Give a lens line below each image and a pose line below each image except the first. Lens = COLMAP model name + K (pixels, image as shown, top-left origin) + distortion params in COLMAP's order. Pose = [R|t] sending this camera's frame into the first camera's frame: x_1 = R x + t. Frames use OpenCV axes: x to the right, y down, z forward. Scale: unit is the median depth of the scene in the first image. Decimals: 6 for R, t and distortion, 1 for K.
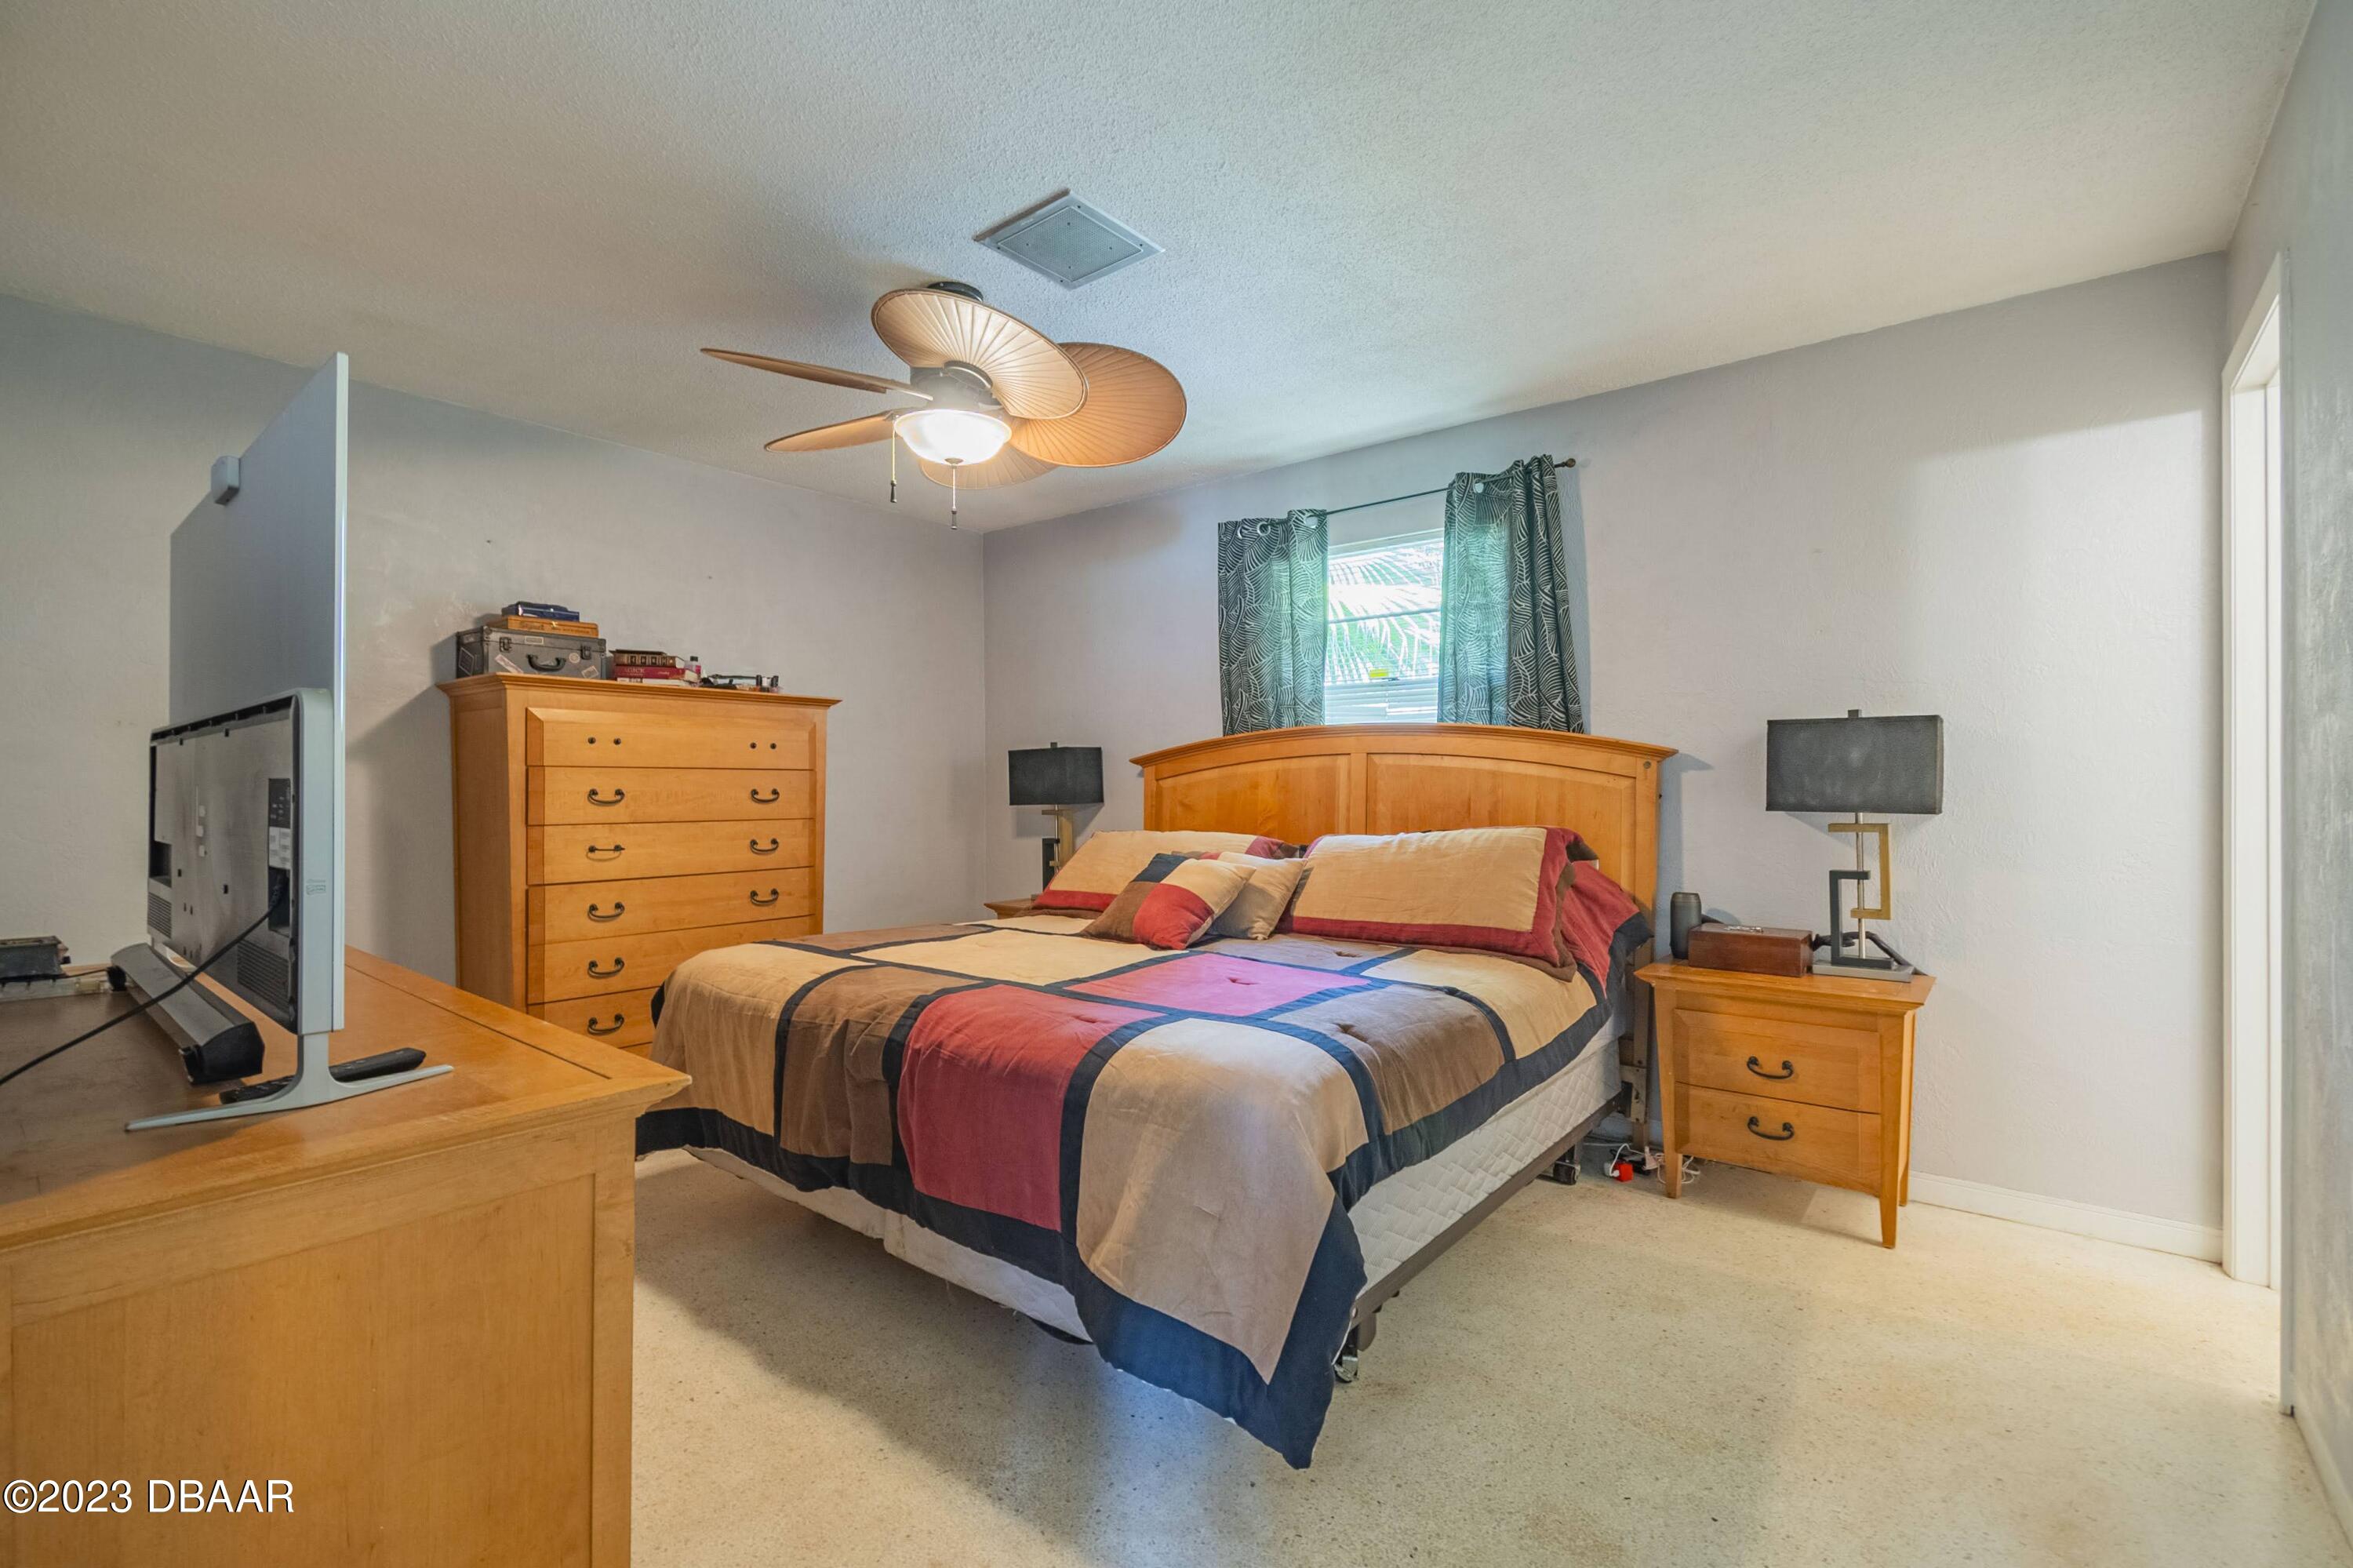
lens RADIAL K [[1044.2, 0, 1176.5], [0, 1044.2, 784.0], [0, 0, 1]] dist [0.000163, -0.000026]
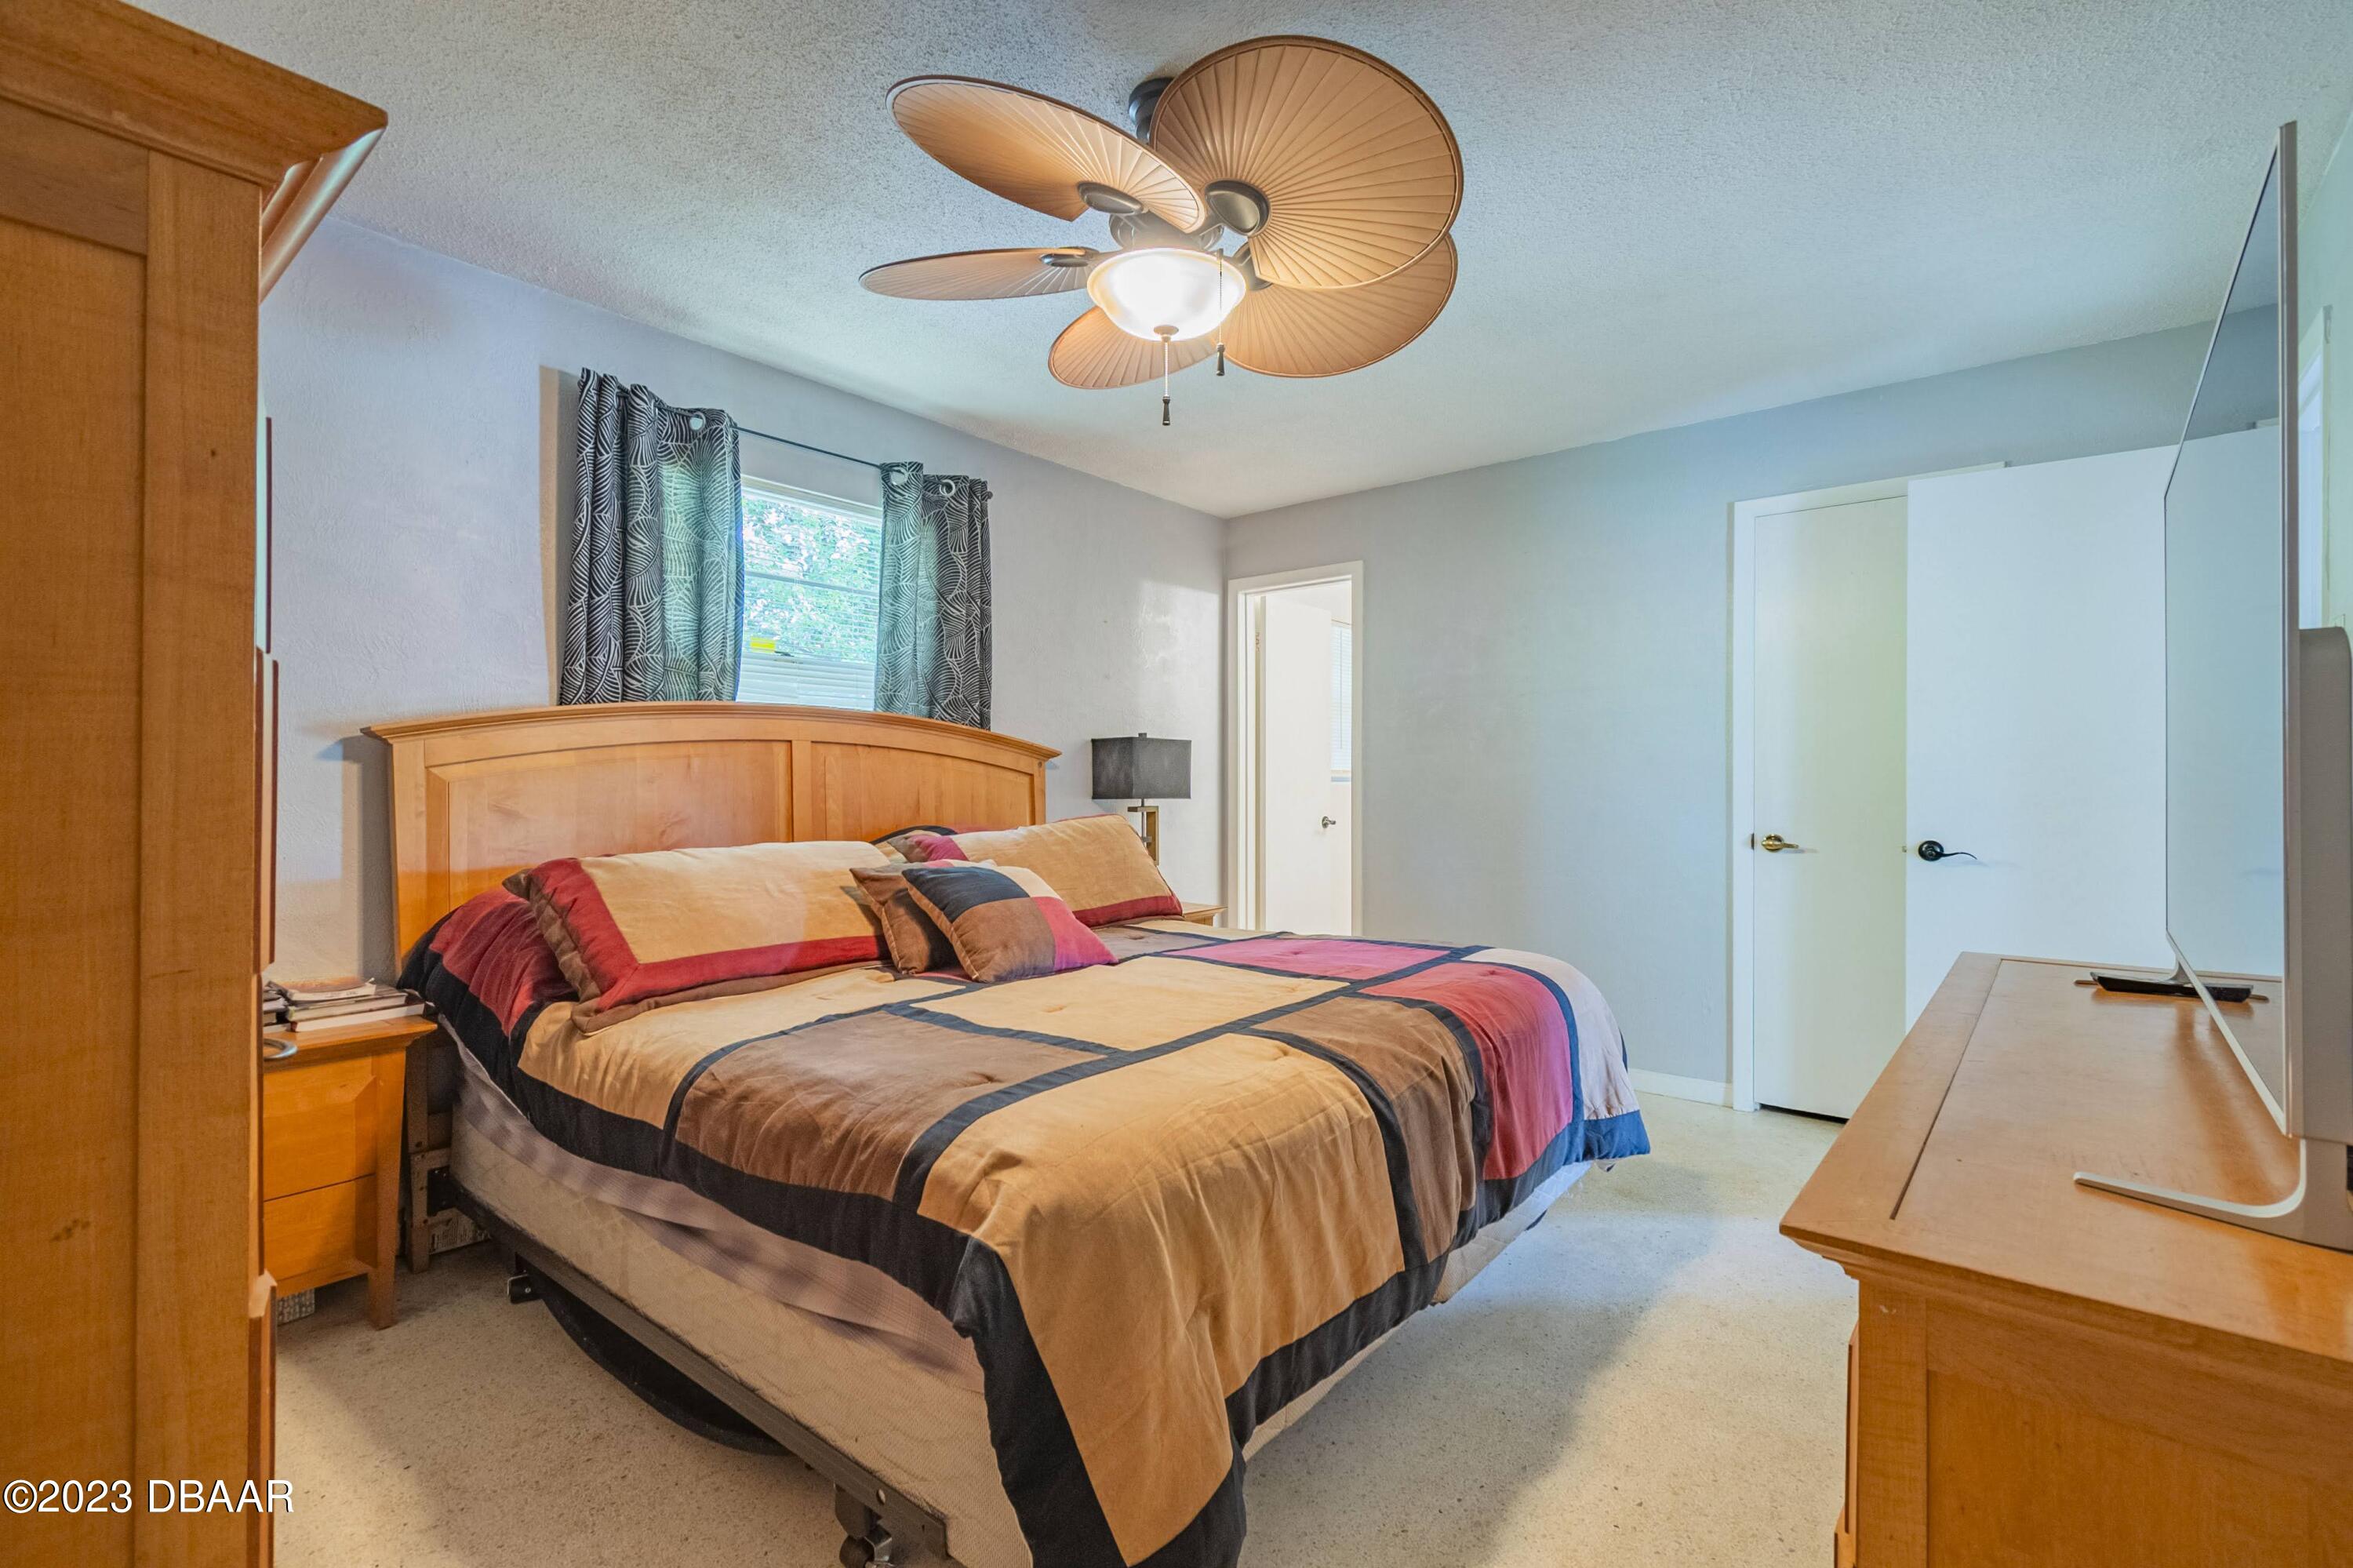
lens RADIAL K [[1044.2, 0, 1176.5], [0, 1044.2, 784.0], [0, 0, 1]] dist [0.000163, -0.000026]
pose [[-0.006405, 0.000624, 0.999979, -0.751269], [-0.003985, 0.999992, -0.000649, 0.005072], [-0.999972, -0.003990, -0.006403, 0.797899]]
